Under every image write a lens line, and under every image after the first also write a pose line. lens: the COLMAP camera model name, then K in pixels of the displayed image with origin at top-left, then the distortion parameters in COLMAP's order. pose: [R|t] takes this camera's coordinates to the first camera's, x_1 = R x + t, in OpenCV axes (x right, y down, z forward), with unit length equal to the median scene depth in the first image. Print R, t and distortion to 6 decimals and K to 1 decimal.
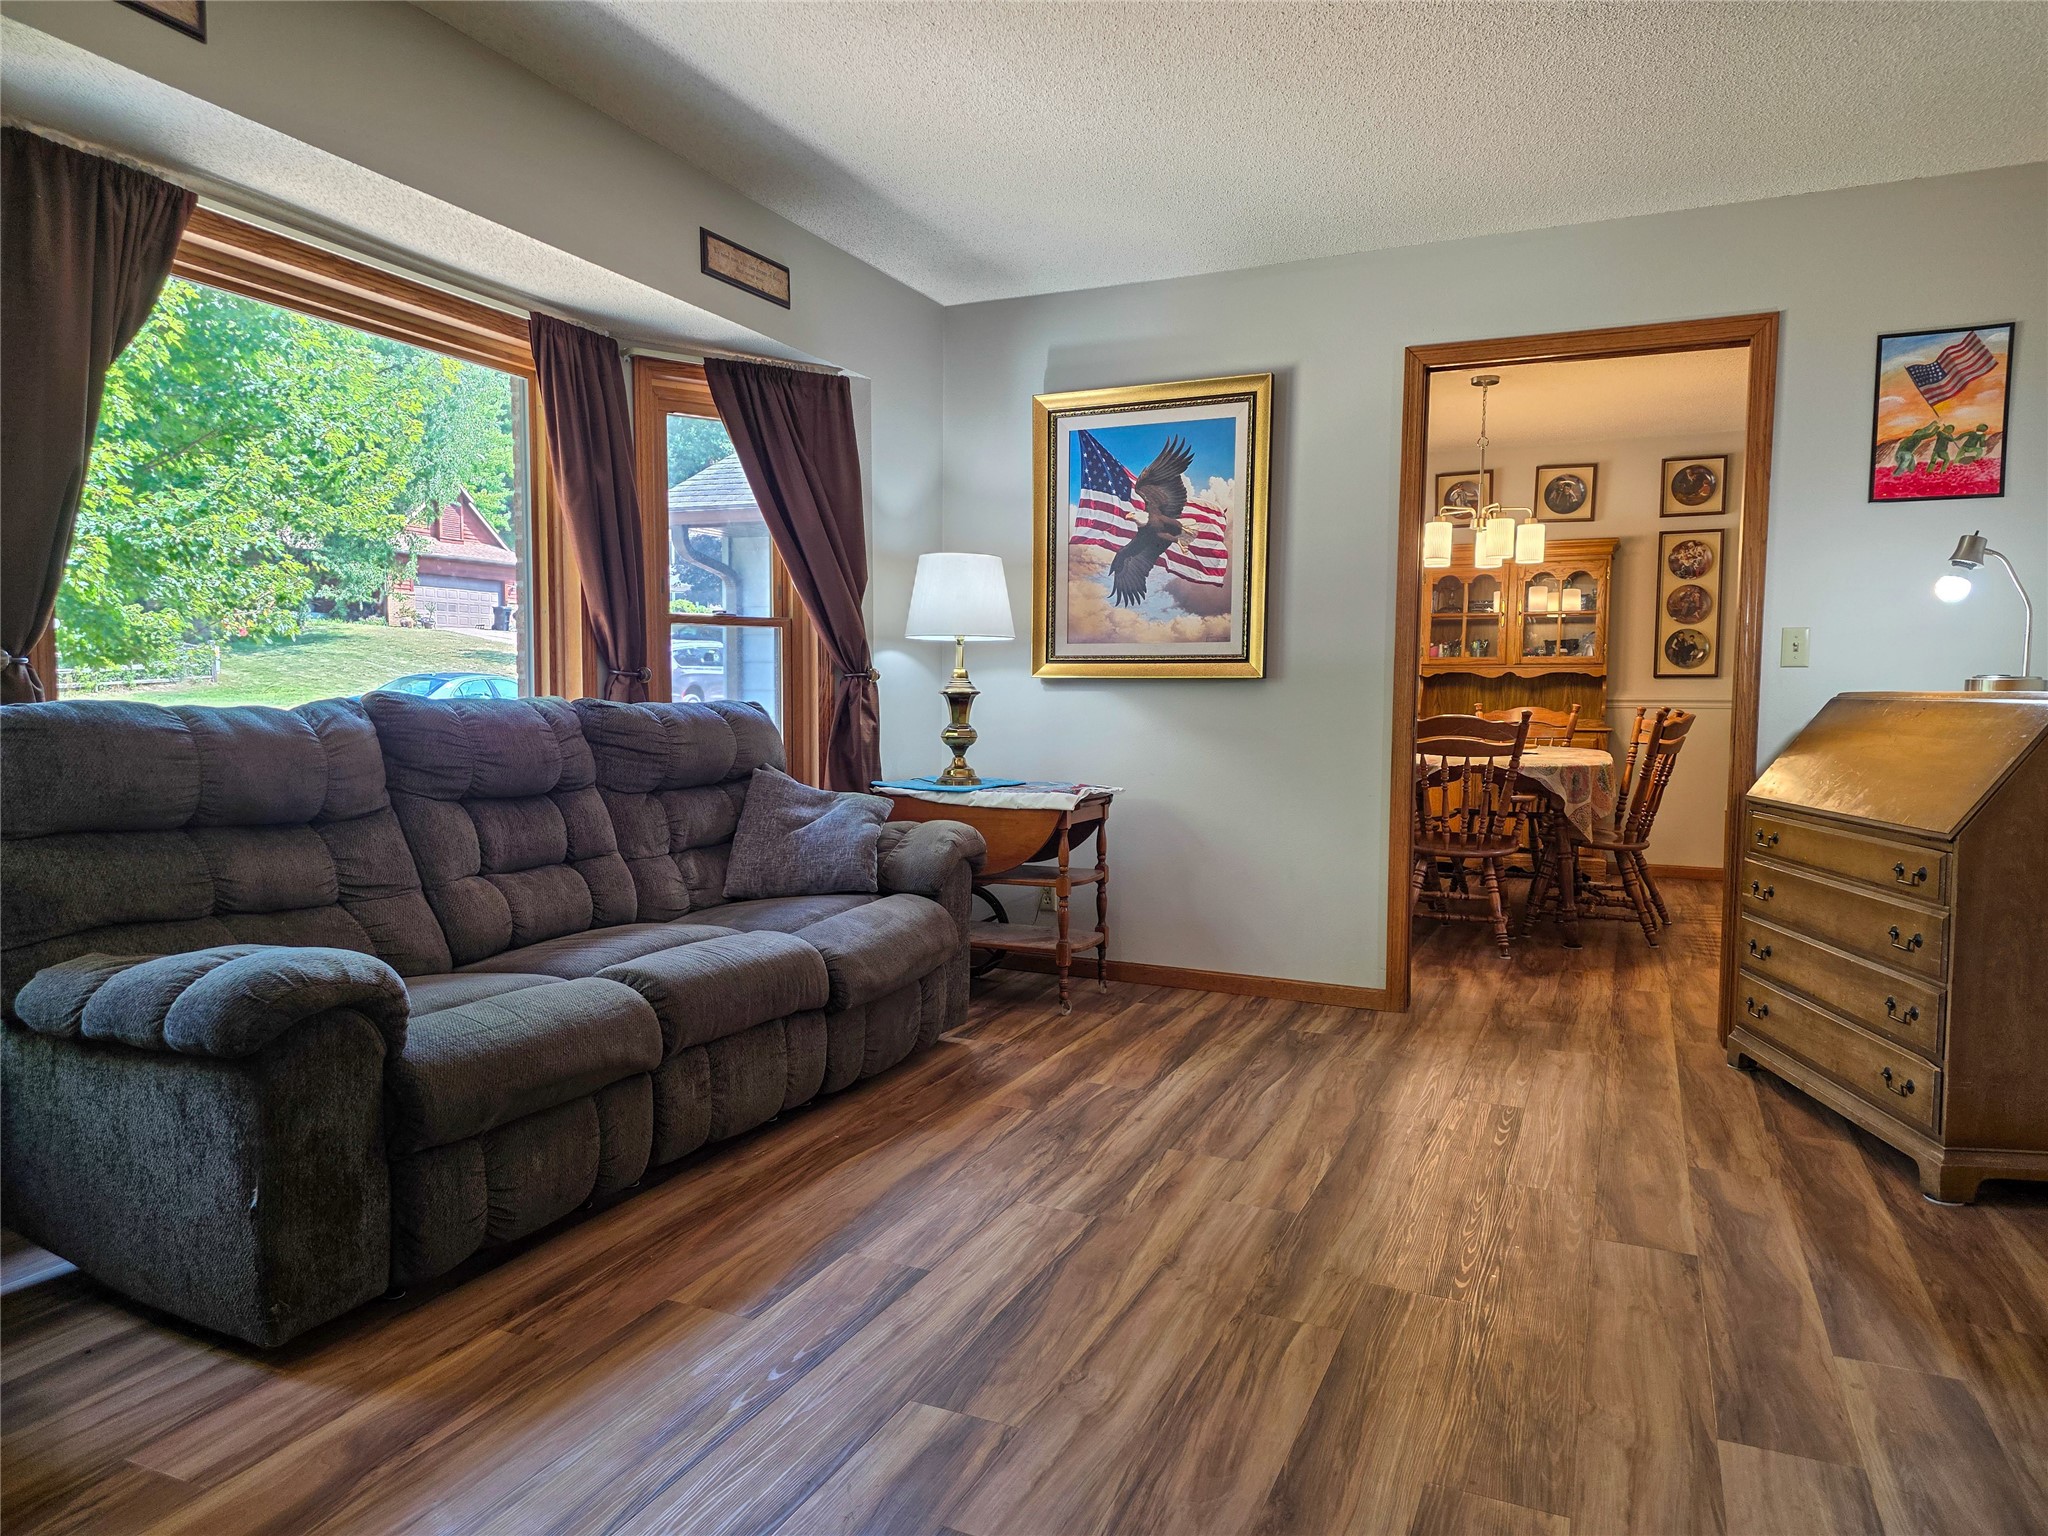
lens RADIAL K [[1341.2, 0, 1013.5], [0, 1341.2, 765.5], [0, 0, 1]] dist [0.066291, -0.047874]
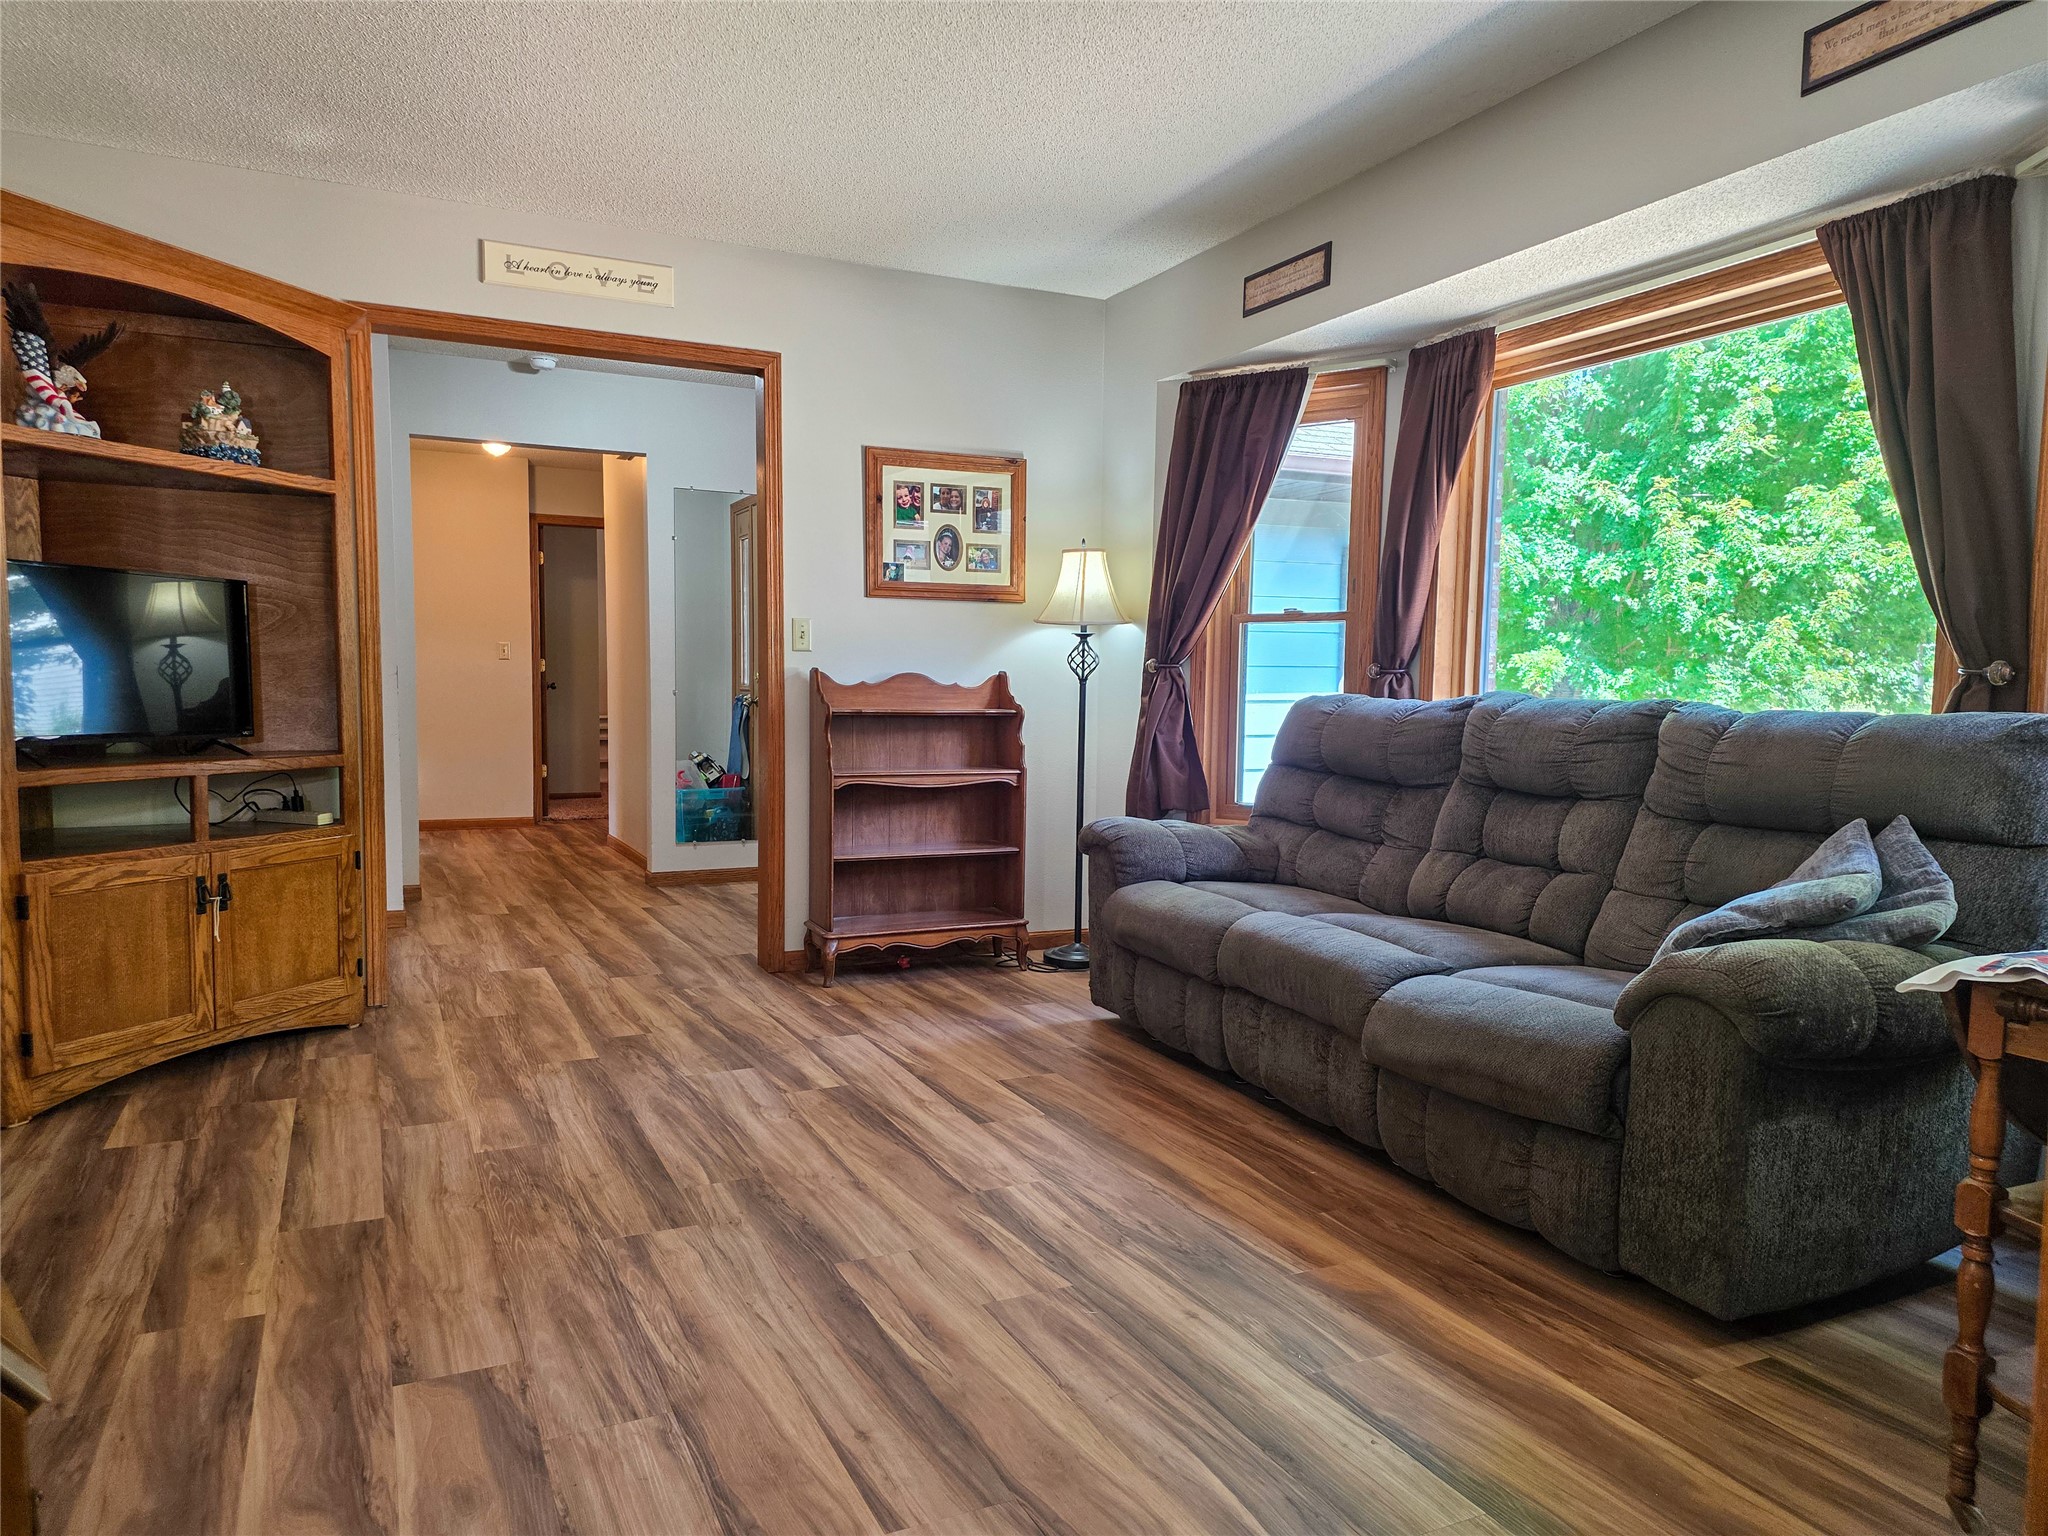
lens RADIAL K [[1341.2, 0, 1016.0], [0, 1341.2, 775.2], [0, 0, 1]] dist [0.066291, -0.047874]
pose [[-0.634834, 0.040557, -0.771583, 0.819384], [-0.065827, 0.992152, 0.106311, -0.090965], [0.769839, 0.118281, -0.627182, 1.635868]]
